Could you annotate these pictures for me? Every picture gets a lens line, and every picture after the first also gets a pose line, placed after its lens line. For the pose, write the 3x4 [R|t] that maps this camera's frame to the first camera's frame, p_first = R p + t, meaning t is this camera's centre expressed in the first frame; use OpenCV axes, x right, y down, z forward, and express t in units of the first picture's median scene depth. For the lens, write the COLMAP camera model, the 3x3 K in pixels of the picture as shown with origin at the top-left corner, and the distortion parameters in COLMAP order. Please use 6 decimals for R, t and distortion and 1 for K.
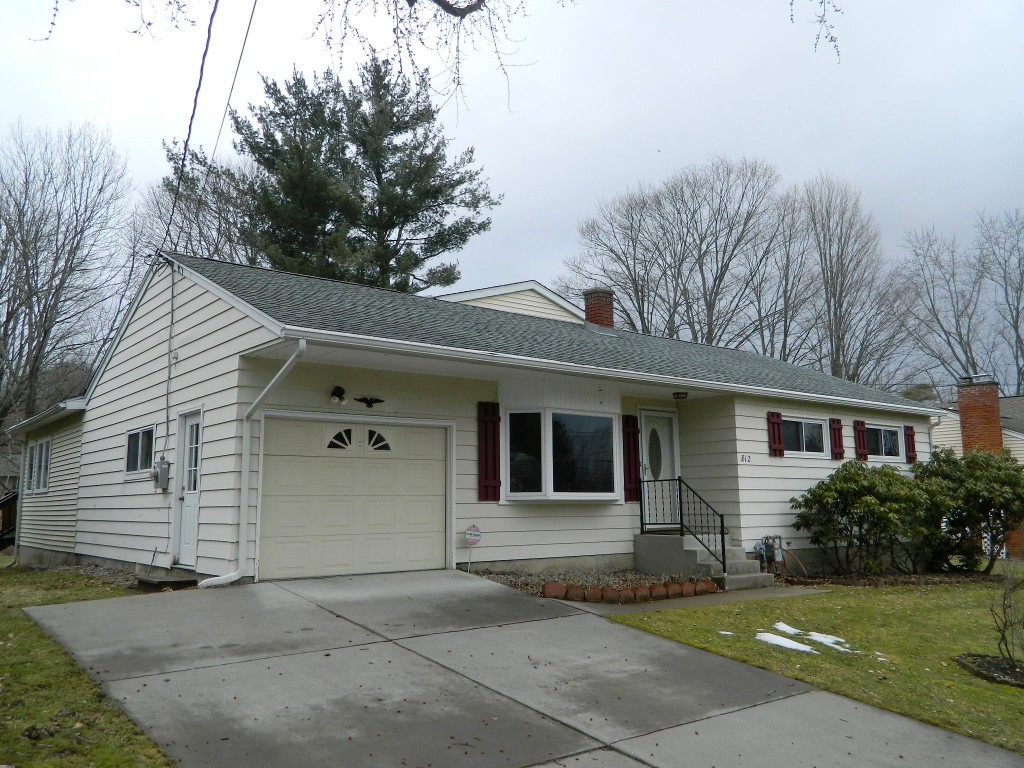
lens RADIAL K [[856.6, 0, 512.0], [0, 856.6, 384.0], [0, 0, 1]] dist [-0.001351, 0.005259]
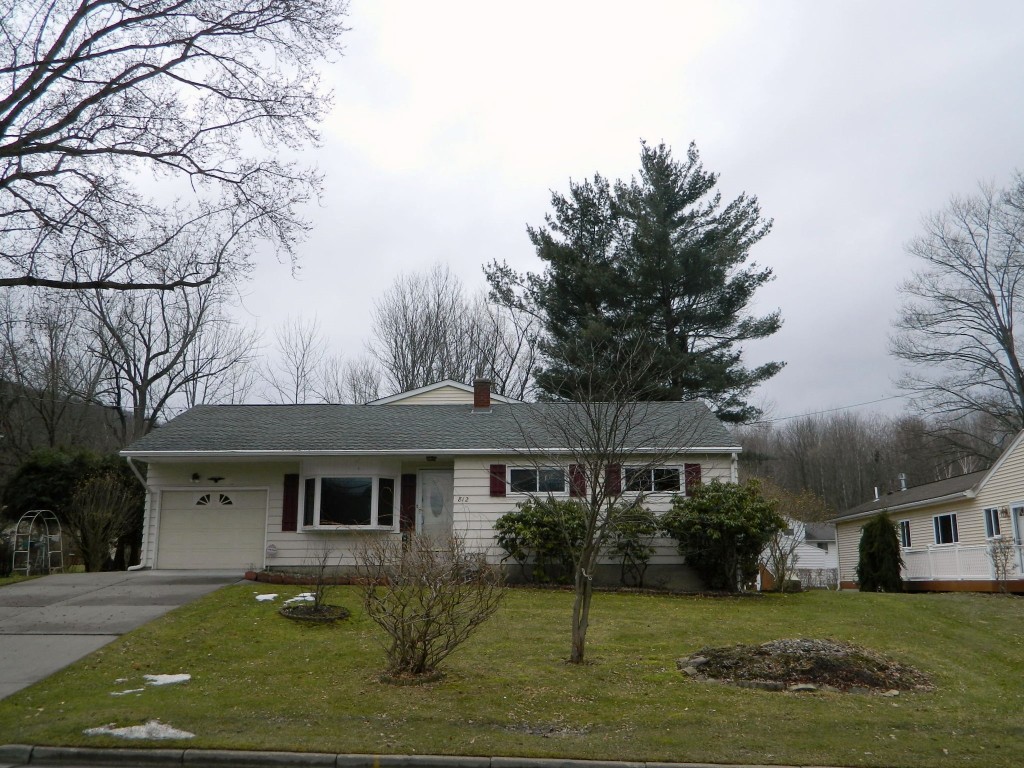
lens RADIAL K [[946.1, 0, 512.0], [0, 946.1, 384.0], [0, 0, 1]] dist [0.001788, 0.000858]
pose [[0.783104, -0.120849, -0.610036, 1.320551], [0.086490, 0.992568, -0.085601, 0.037346], [0.615847, 0.014272, 0.787737, -0.205571]]
